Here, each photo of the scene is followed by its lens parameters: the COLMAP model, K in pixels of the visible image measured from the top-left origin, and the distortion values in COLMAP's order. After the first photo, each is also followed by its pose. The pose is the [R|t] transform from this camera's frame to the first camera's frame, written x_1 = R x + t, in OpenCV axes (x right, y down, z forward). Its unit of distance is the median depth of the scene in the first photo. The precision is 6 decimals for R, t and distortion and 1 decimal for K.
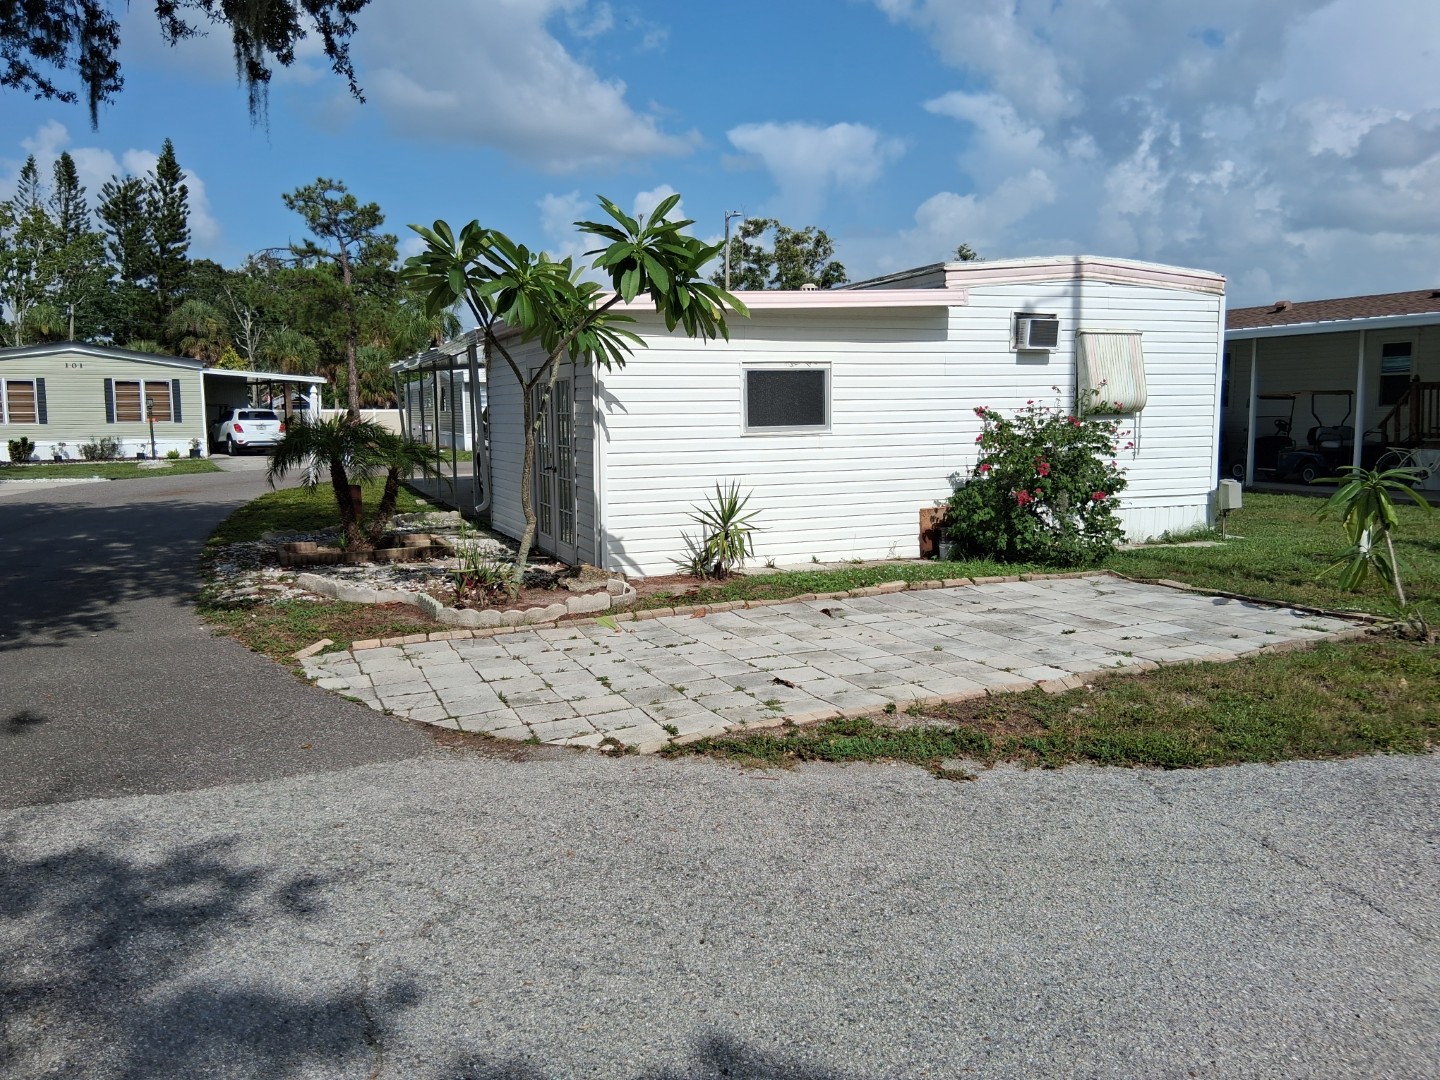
lens RADIAL K [[1099.7, 0, 718.5], [0, 1099.7, 535.6], [0, 0, 1]] dist [0.025844, -0.039618]
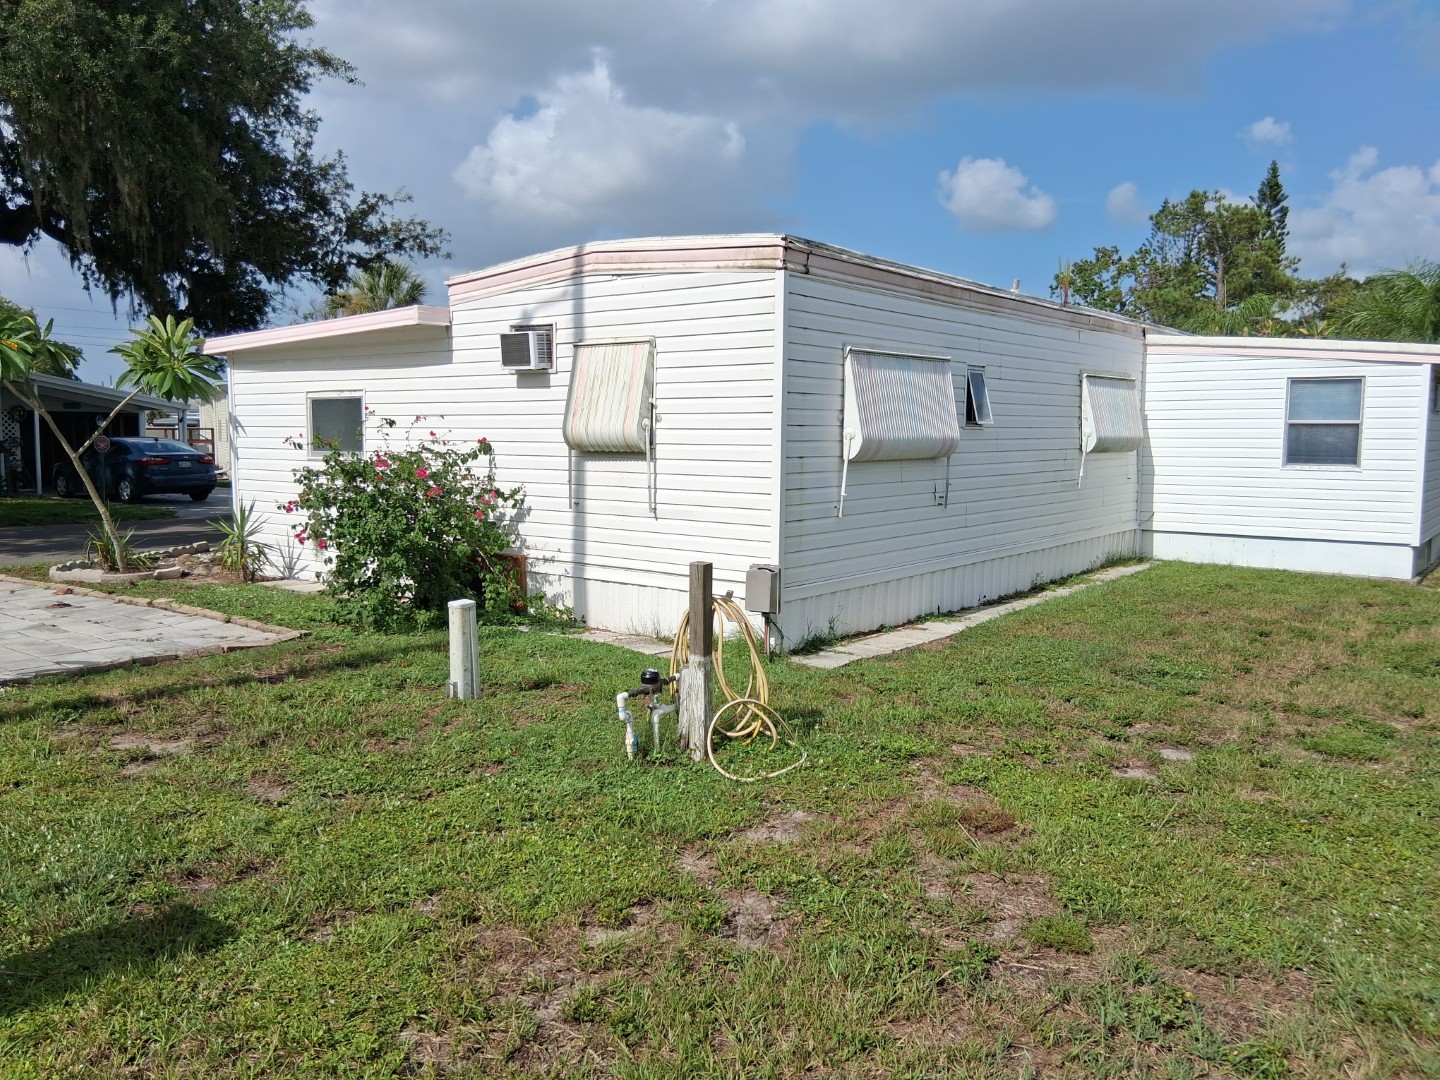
lens RADIAL K [[1099.7, 0, 719.7], [0, 1099.7, 540.7], [0, 0, 1]] dist [0.025844, -0.039618]
pose [[0.487997, 0.104346, -0.866586, 1.049961], [-0.118262, 0.991578, 0.052800, -0.101881], [0.864797, 0.076718, 0.496227, 0.717193]]
